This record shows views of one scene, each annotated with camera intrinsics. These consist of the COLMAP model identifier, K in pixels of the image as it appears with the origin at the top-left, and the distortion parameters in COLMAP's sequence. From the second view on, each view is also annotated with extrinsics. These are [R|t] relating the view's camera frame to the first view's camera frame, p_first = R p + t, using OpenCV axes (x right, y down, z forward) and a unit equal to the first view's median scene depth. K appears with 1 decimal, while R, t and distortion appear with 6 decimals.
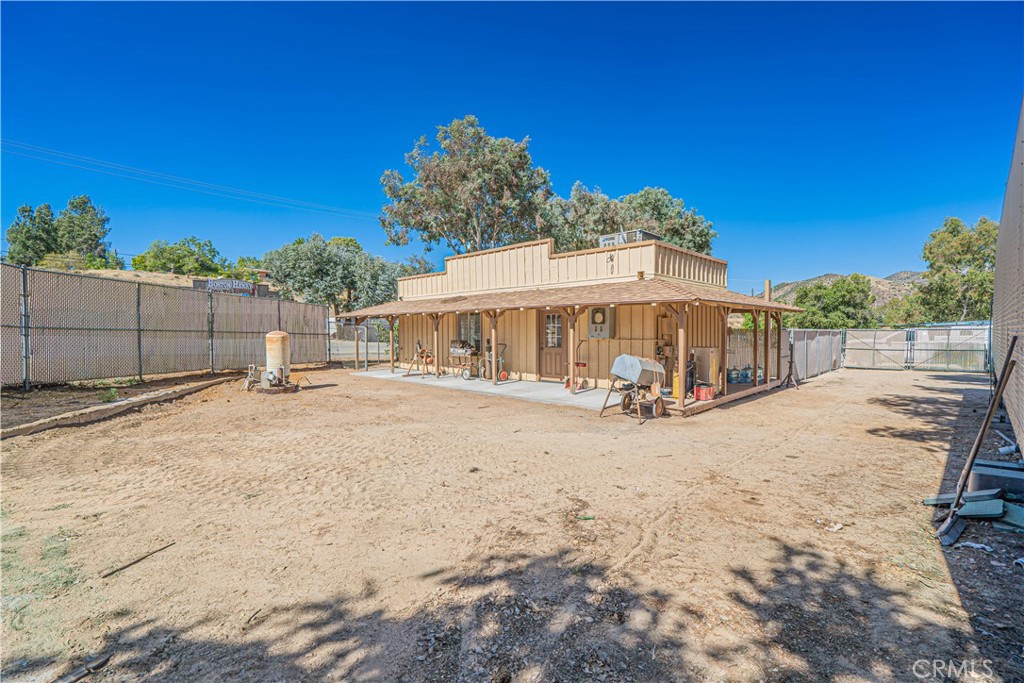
lens RADIAL K [[459.0, 0, 518.3], [0, 459.0, 339.1], [0, 0, 1]] dist [-0.007277, 0.002334]
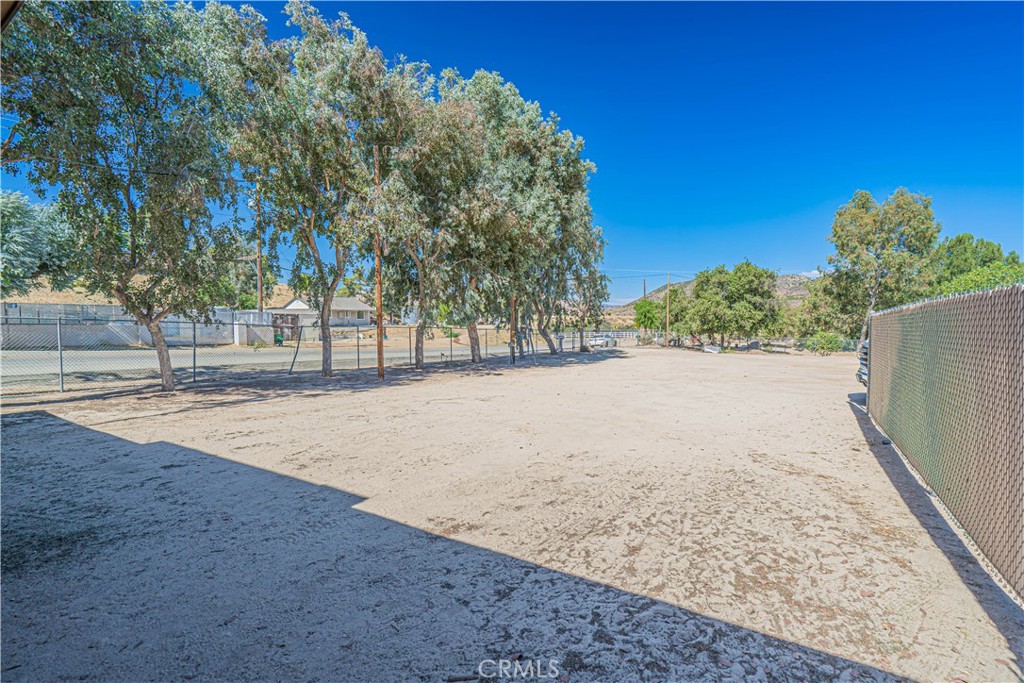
lens RADIAL K [[459.0, 0, 519.7], [0, 459.0, 333.1], [0, 0, 1]] dist [-0.007277, 0.002334]
pose [[0.978523, -0.011134, 0.205836, 0.142233], [0.013546, 0.999855, -0.010312, -0.001170], [-0.205691, 0.012879, 0.978532, 0.288794]]
